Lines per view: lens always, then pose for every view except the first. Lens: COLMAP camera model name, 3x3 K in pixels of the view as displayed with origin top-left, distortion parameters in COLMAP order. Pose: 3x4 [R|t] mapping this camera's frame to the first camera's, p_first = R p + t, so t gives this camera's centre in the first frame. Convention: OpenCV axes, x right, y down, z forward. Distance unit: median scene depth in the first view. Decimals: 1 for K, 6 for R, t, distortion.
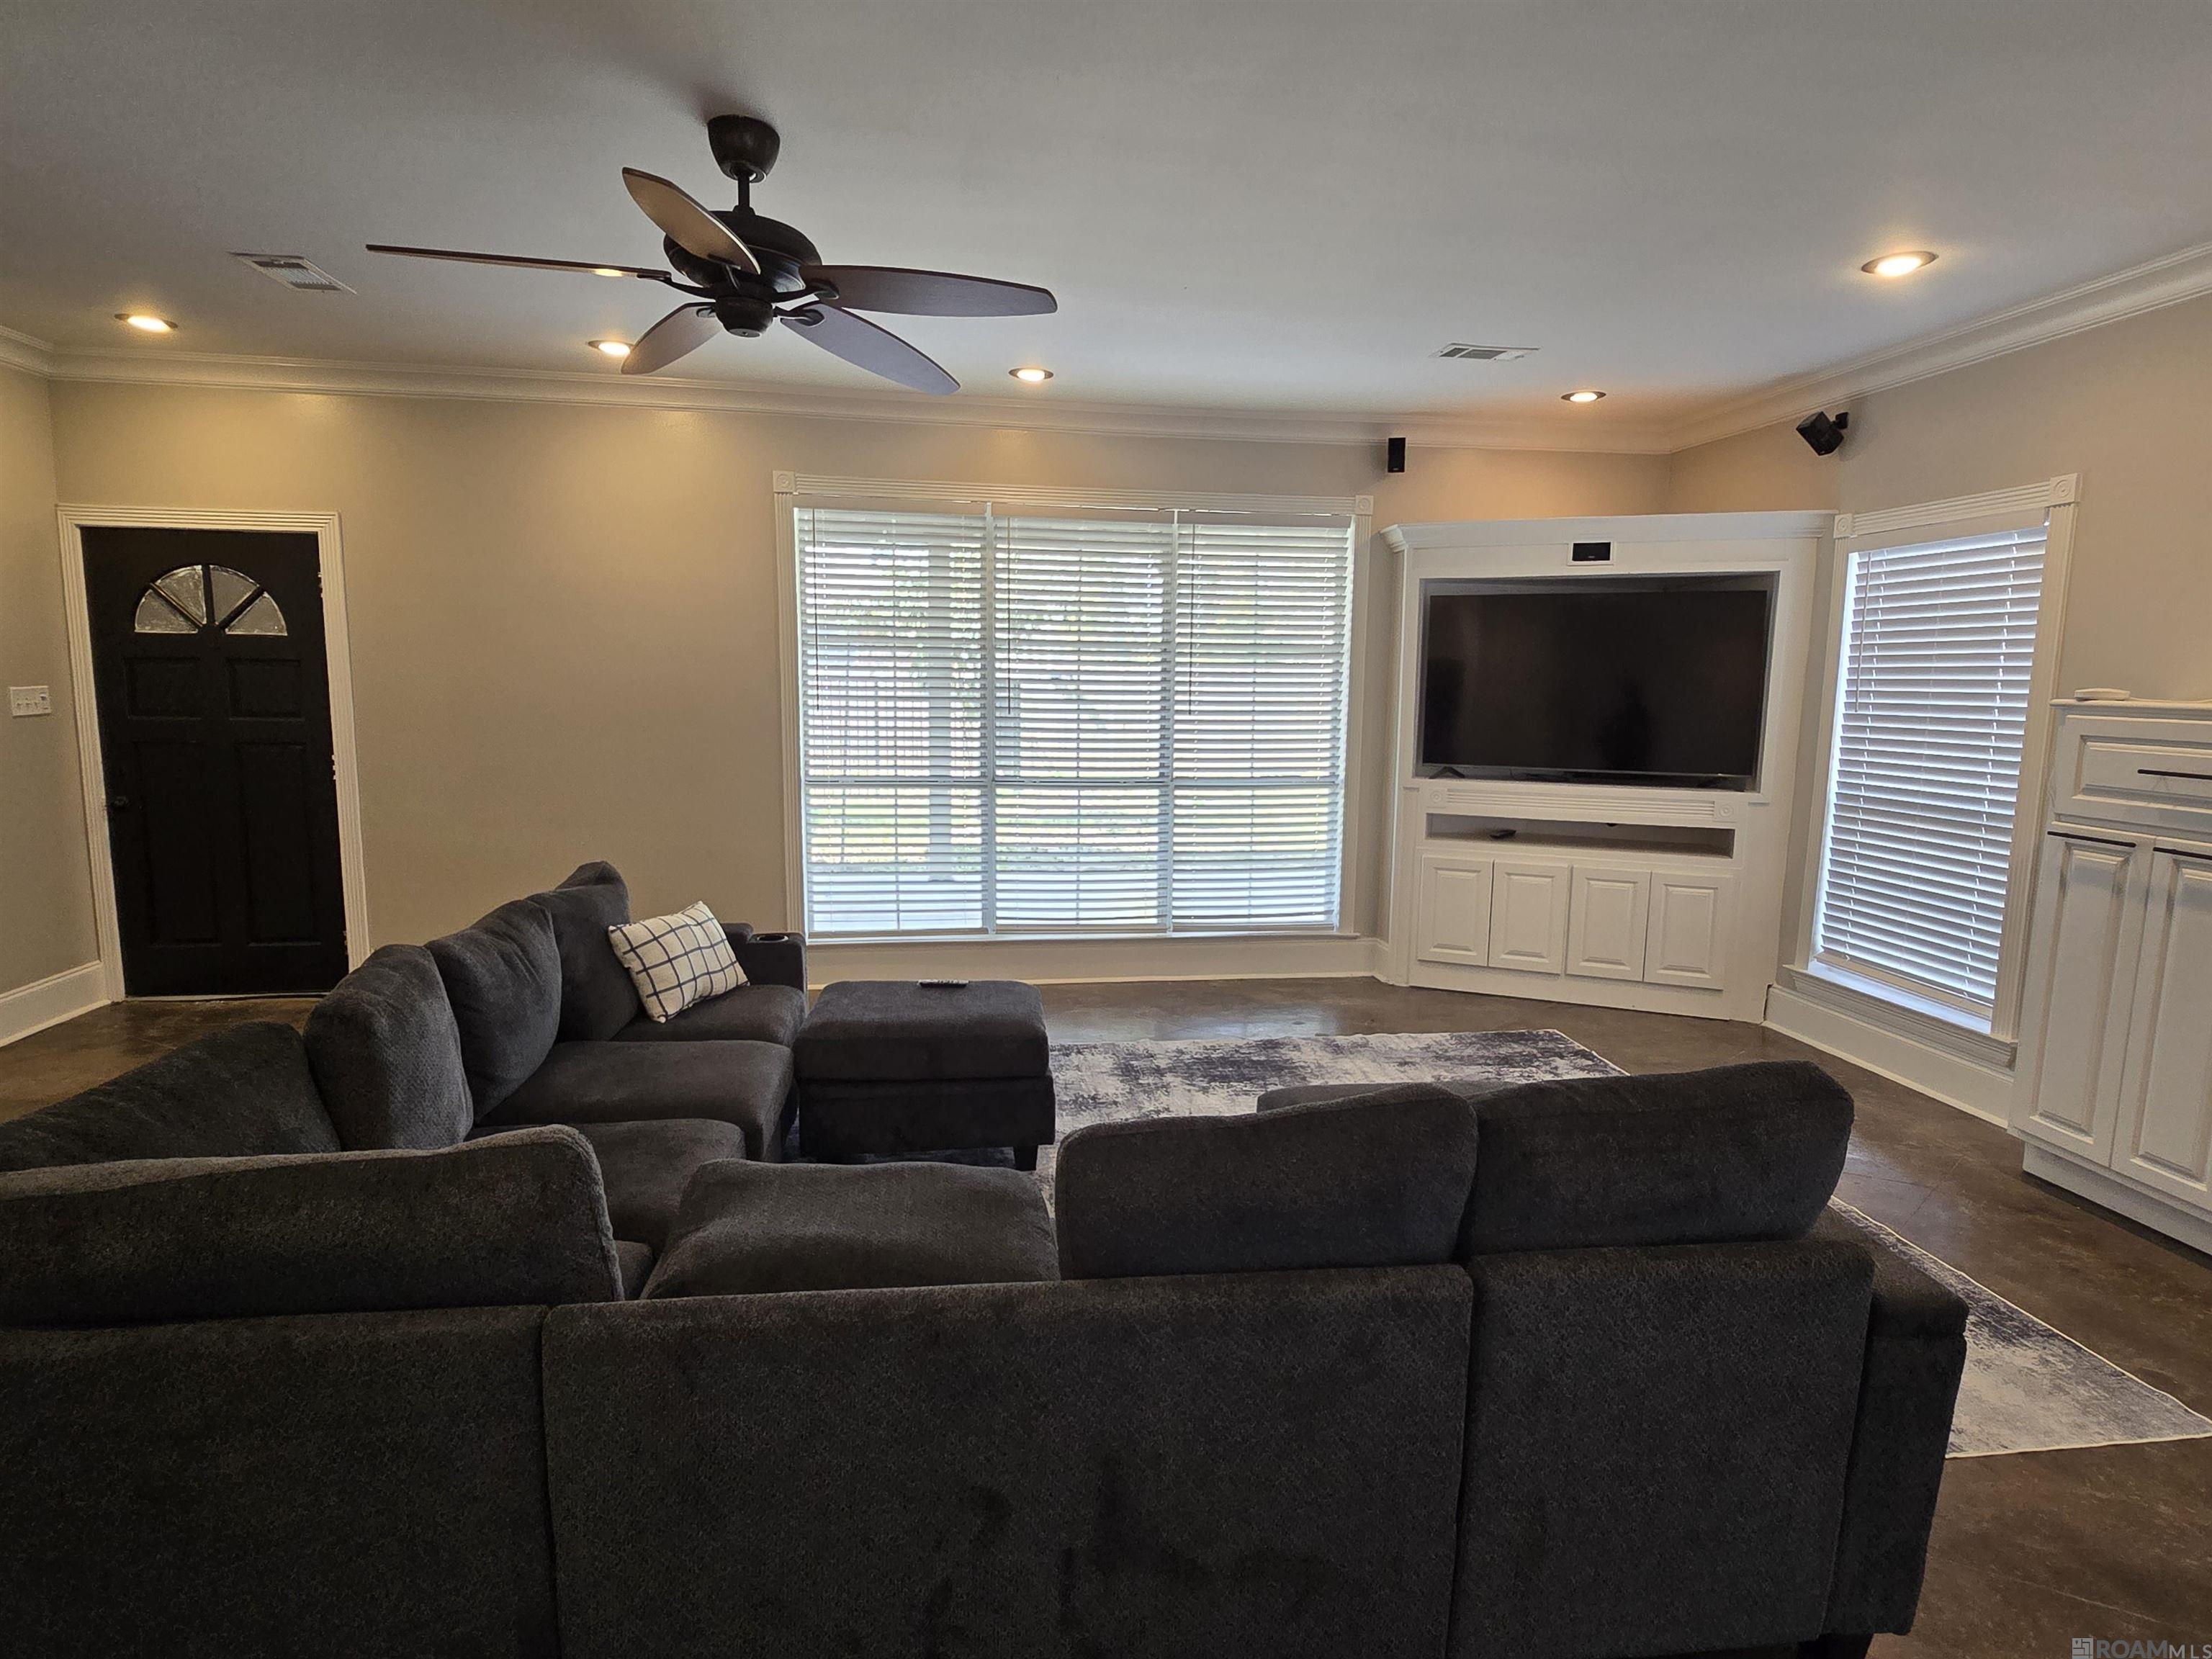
lens RADIAL K [[1179.6, 0, 1121.1], [0, 1179.6, 828.4], [0, 0, 1]] dist [-0.002887, -0.001577]
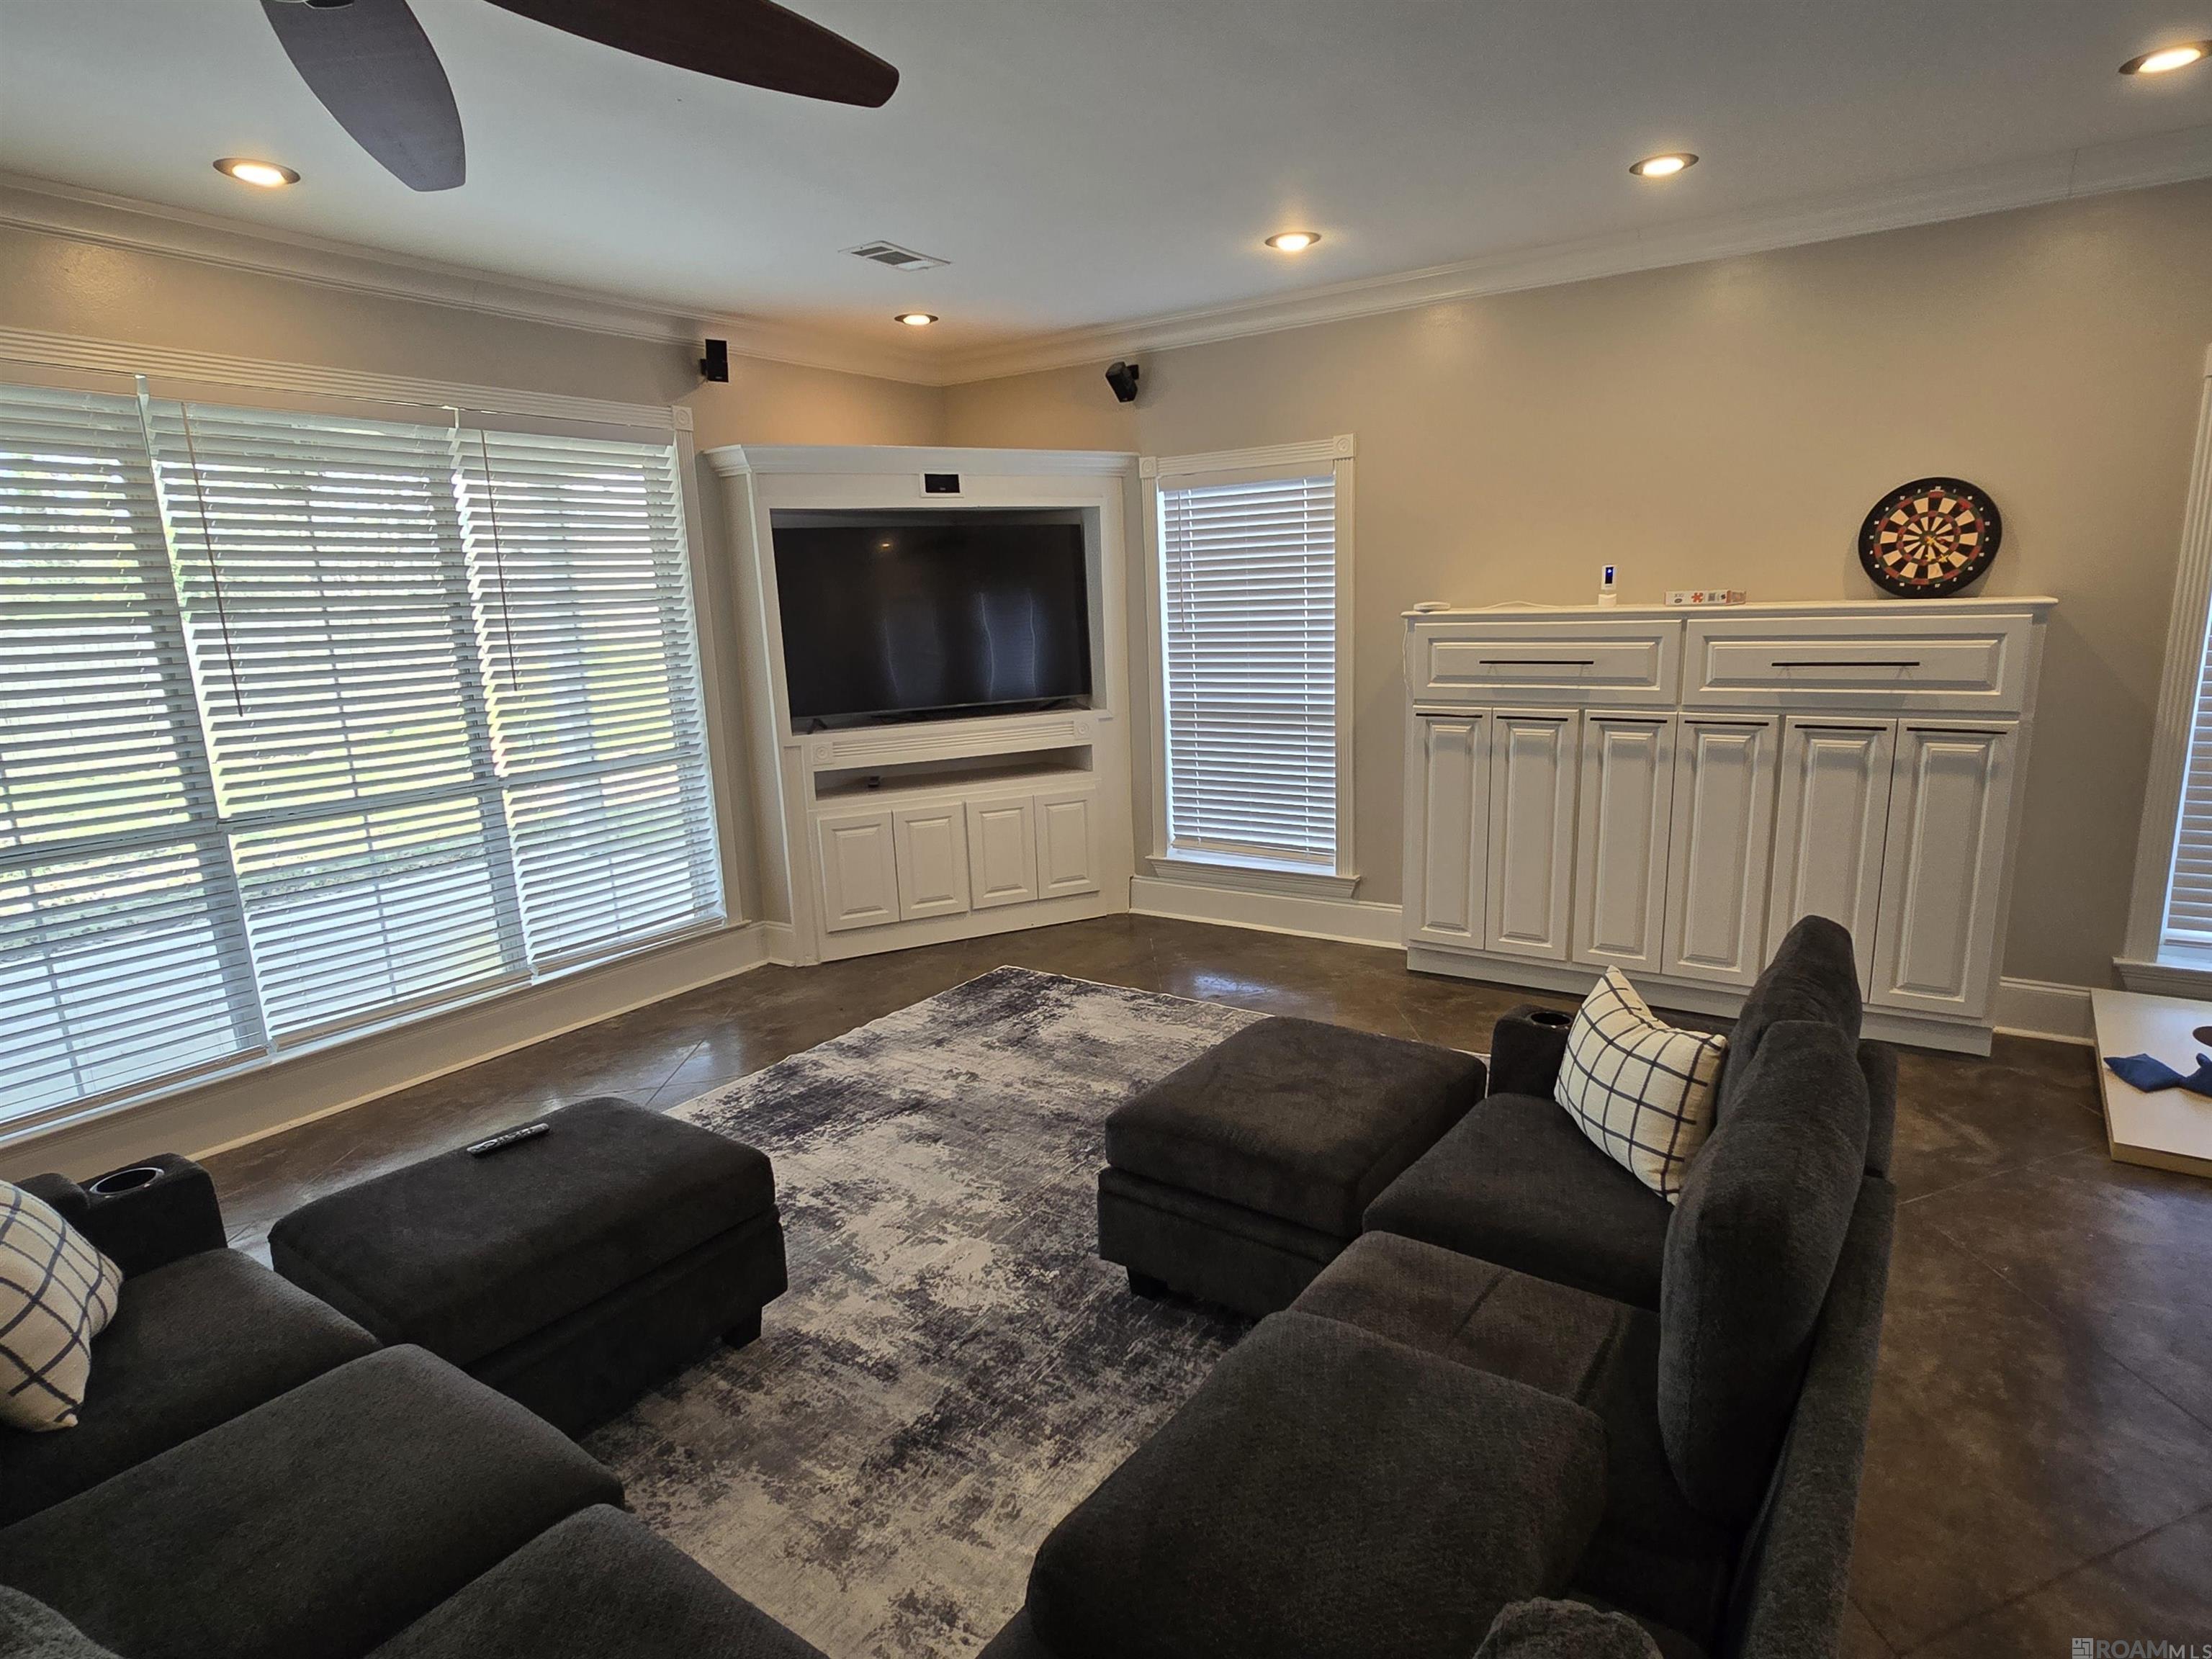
lens RADIAL K [[1183.7, 0, 1126.6], [0, 1183.7, 835.9], [0, 0, 1]] dist [0.000459, -0.000770]
pose [[0.666297, -0.188259, 0.721531, -0.277900], [0.141414, 0.981948, 0.125618, -0.051446], [-0.732155, 0.018336, 0.680892, 0.234018]]
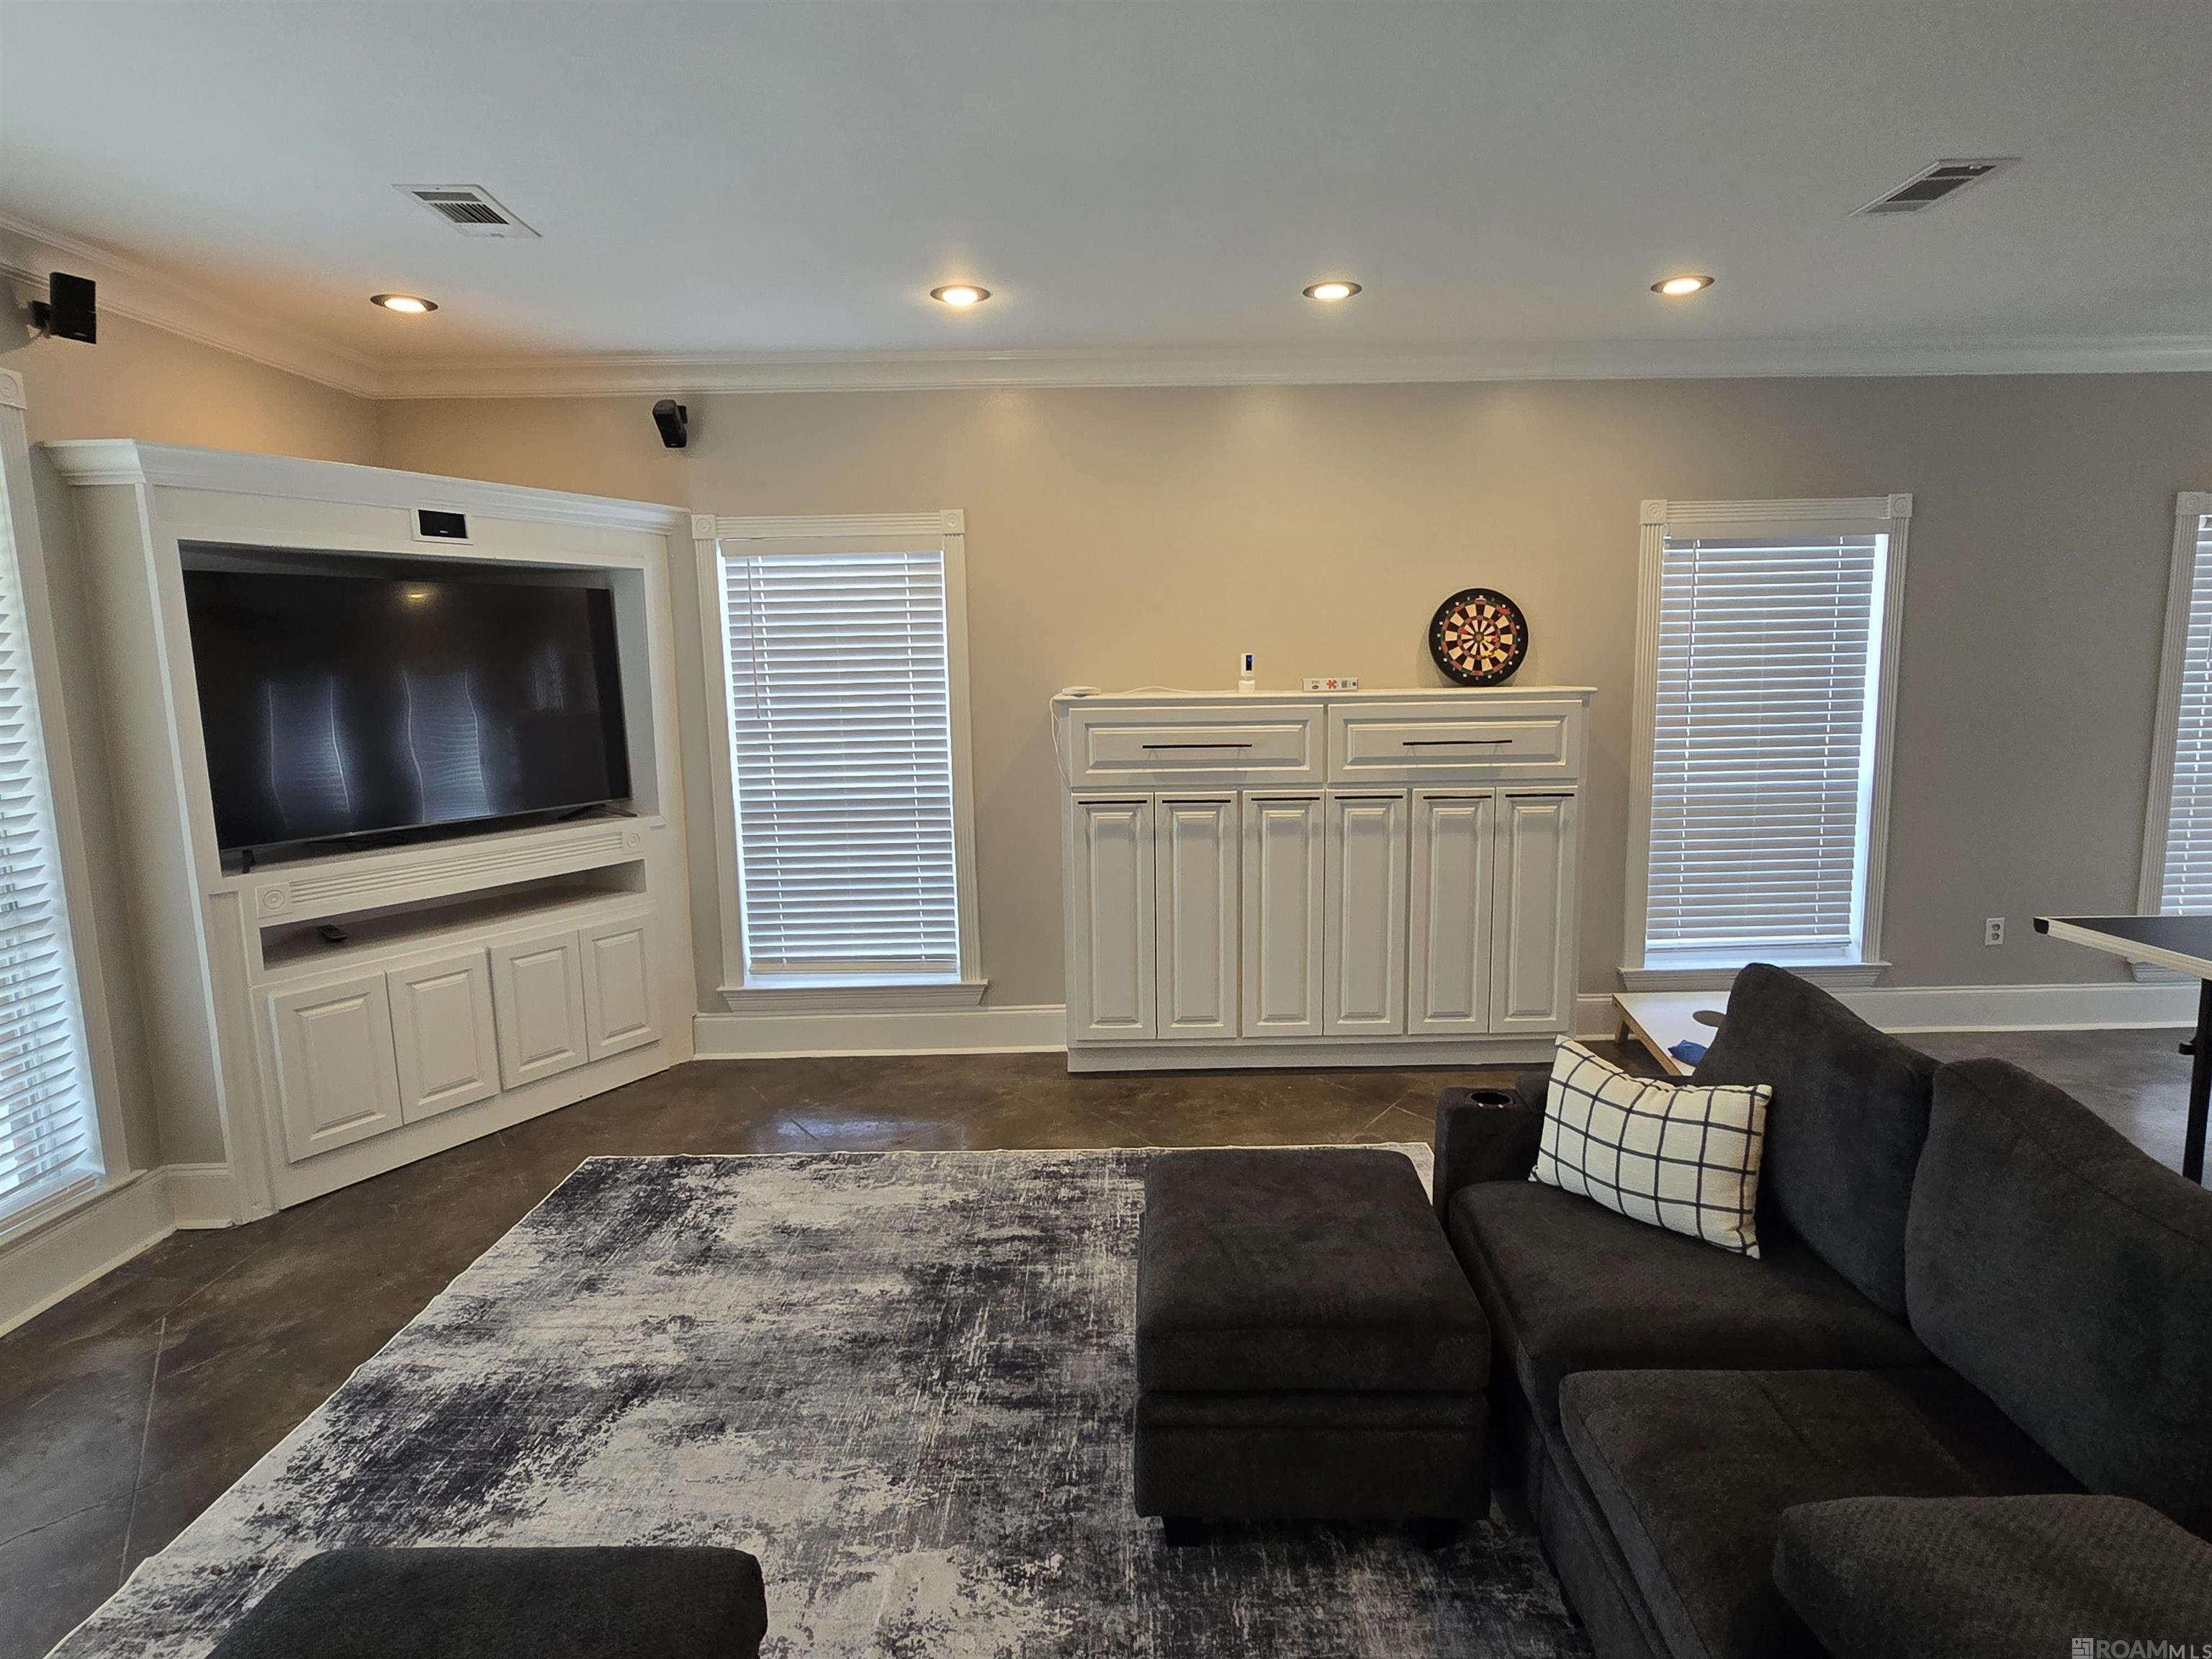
lens RADIAL K [[1179.6, 0, 1121.1], [0, 1179.6, 828.4], [0, 0, 1]] dist [-0.002887, -0.001577]
pose [[0.139778, -0.153554, 0.978204, -0.301473], [0.148242, 0.980014, 0.132656, -0.089045], [-0.979023, 0.126468, 0.159747, 0.520811]]
